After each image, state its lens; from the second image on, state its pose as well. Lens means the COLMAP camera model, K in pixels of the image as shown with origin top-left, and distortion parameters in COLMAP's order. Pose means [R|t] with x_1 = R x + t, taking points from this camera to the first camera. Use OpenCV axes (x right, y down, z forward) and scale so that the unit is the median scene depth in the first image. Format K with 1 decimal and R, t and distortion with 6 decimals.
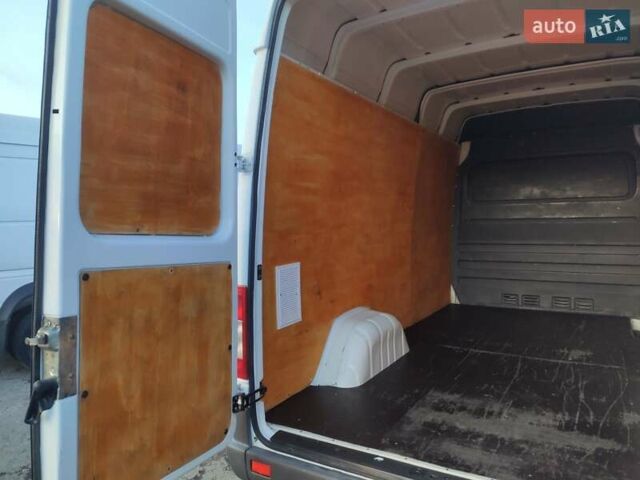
lens RADIAL K [[475.6, 0, 321.1], [0, 475.6, 239.6], [0, 0, 1]] dist [0.079523, -0.097277]
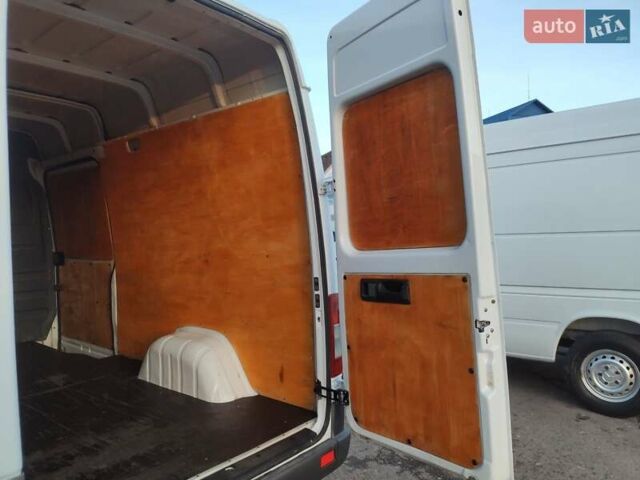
lens RADIAL K [[475.6, 0, 321.1], [0, 475.6, 239.6], [0, 0, 1]] dist [0.079523, -0.097277]
pose [[0.189079, -0.002892, 0.981958, -0.441127], [0.062357, 0.998013, -0.009068, -0.015073], [-0.979980, 0.062946, 0.188884, 0.299283]]
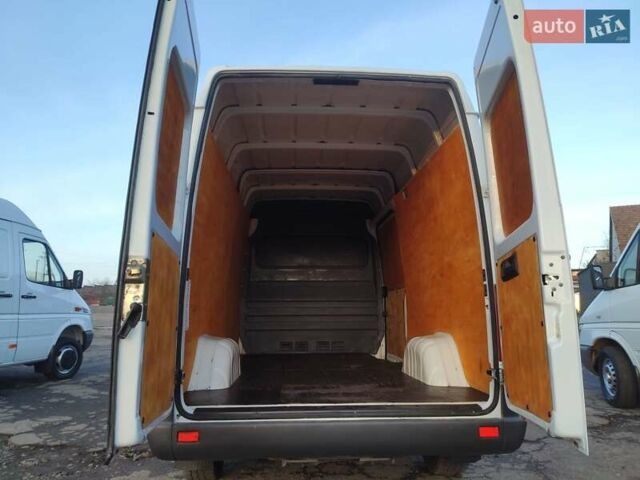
lens RADIAL K [[472.3, 0, 317.5], [0, 472.3, 239.7], [0, 0, 1]] dist [-0.000394, -0.000017]
pose [[0.838433, 0.098923, 0.535952, -0.405362], [0.010324, 0.980330, -0.197095, 0.178081], [-0.544907, 0.170783, 0.820920, -0.157806]]
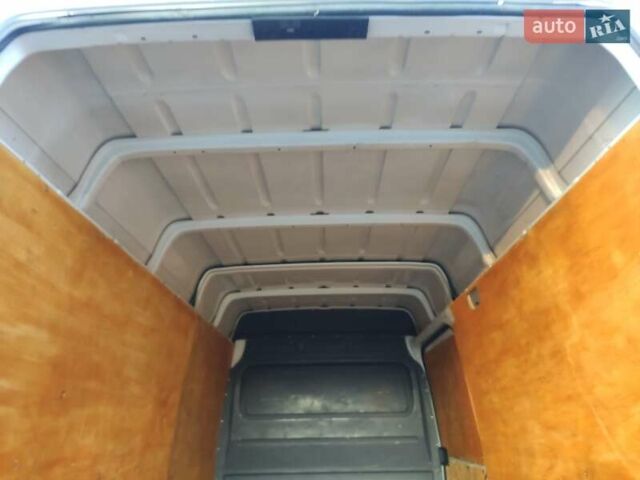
lens RADIAL K [[481.6, 0, 319.6], [0, 481.6, 240.5], [0, 0, 1]] dist [0.081414, -0.128024]
pose [[0.875728, 0.175201, 0.449895, 0.016941], [0.021609, 0.916678, -0.399041, -0.038343], [-0.482322, 0.359173, 0.798975, 0.358450]]
